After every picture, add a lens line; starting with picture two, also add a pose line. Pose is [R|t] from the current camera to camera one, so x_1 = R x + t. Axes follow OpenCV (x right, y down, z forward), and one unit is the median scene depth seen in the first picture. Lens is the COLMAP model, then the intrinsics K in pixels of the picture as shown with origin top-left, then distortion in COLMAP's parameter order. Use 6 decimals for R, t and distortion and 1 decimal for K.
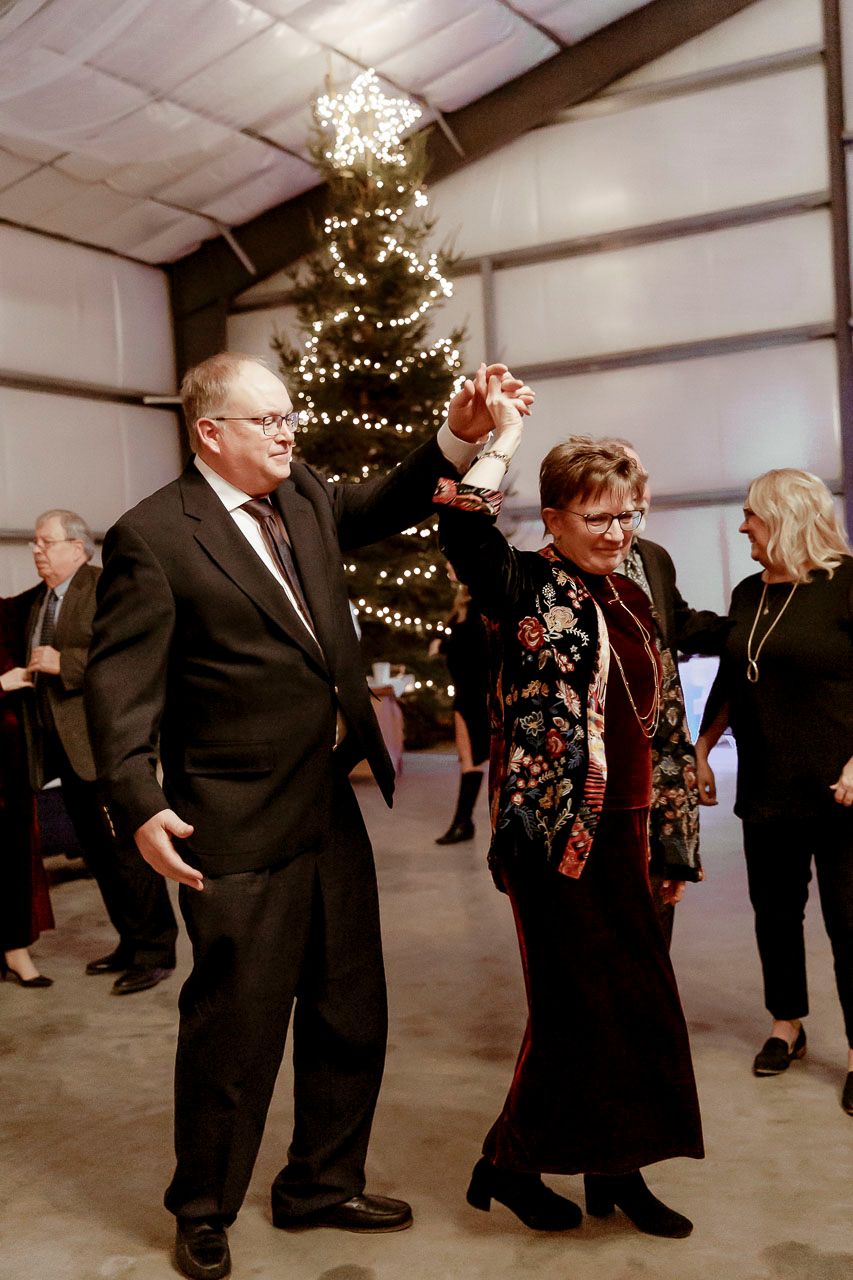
lens RADIAL K [[1370.9, 0, 426.5], [0, 1370.9, 640.0], [0, 0, 1]] dist [-0.013293, -0.006822]
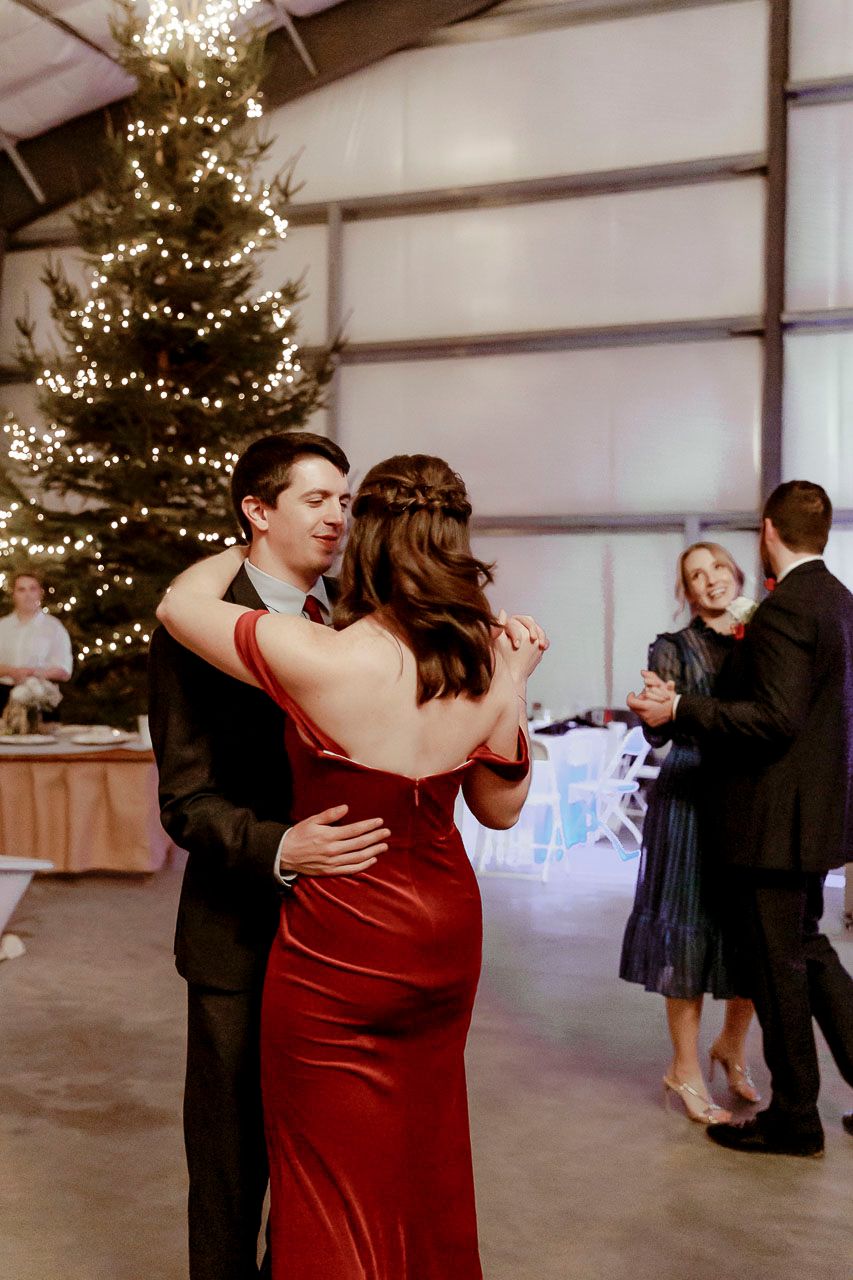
lens RADIAL K [[1370.9, 0, 426.5], [0, 1370.9, 640.0], [0, 0, 1]] dist [-0.013293, -0.006822]
pose [[0.990763, 0.063229, 0.119962, 0.018506], [-0.061505, 0.997944, -0.018022, -0.016116], [-0.120855, 0.010477, 0.992615, 0.228671]]
